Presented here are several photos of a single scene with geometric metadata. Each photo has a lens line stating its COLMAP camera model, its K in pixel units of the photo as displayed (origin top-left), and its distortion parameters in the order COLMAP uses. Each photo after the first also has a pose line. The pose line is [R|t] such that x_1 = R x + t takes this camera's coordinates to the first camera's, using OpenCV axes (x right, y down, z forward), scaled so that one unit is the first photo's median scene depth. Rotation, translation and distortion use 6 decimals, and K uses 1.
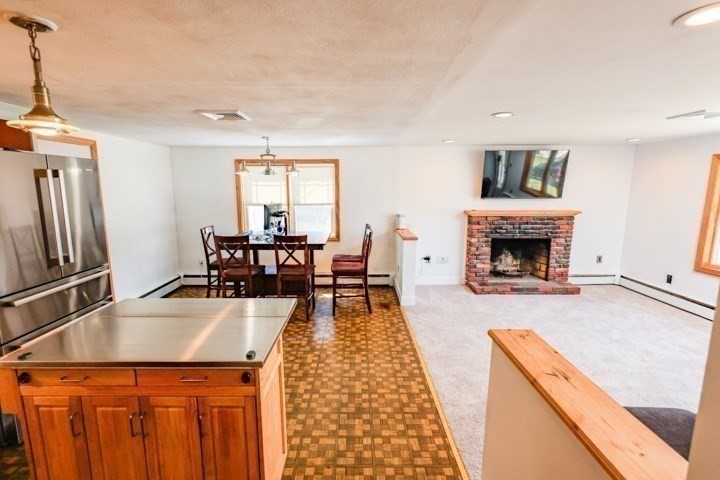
lens RADIAL K [[325.4, 0, 360.9], [0, 325.4, 243.9], [0, 0, 1]] dist [0.011084, -0.000295]
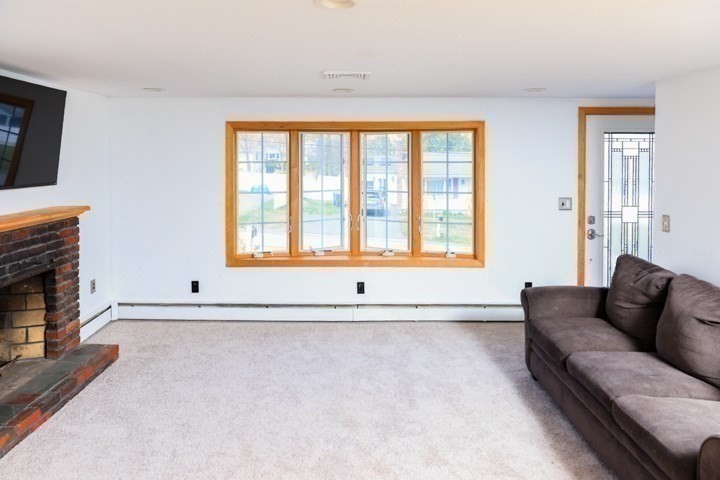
lens RADIAL K [[512.2, 0, 355.0], [0, 512.2, 161.6], [0, 0, 1]] dist [-0.024634, 0.023819]
pose [[0.008087, -0.009172, 0.999925, -0.163327], [0.172408, 0.984996, 0.007640, -0.100455], [-0.984992, 0.172334, 0.009547, 0.534154]]
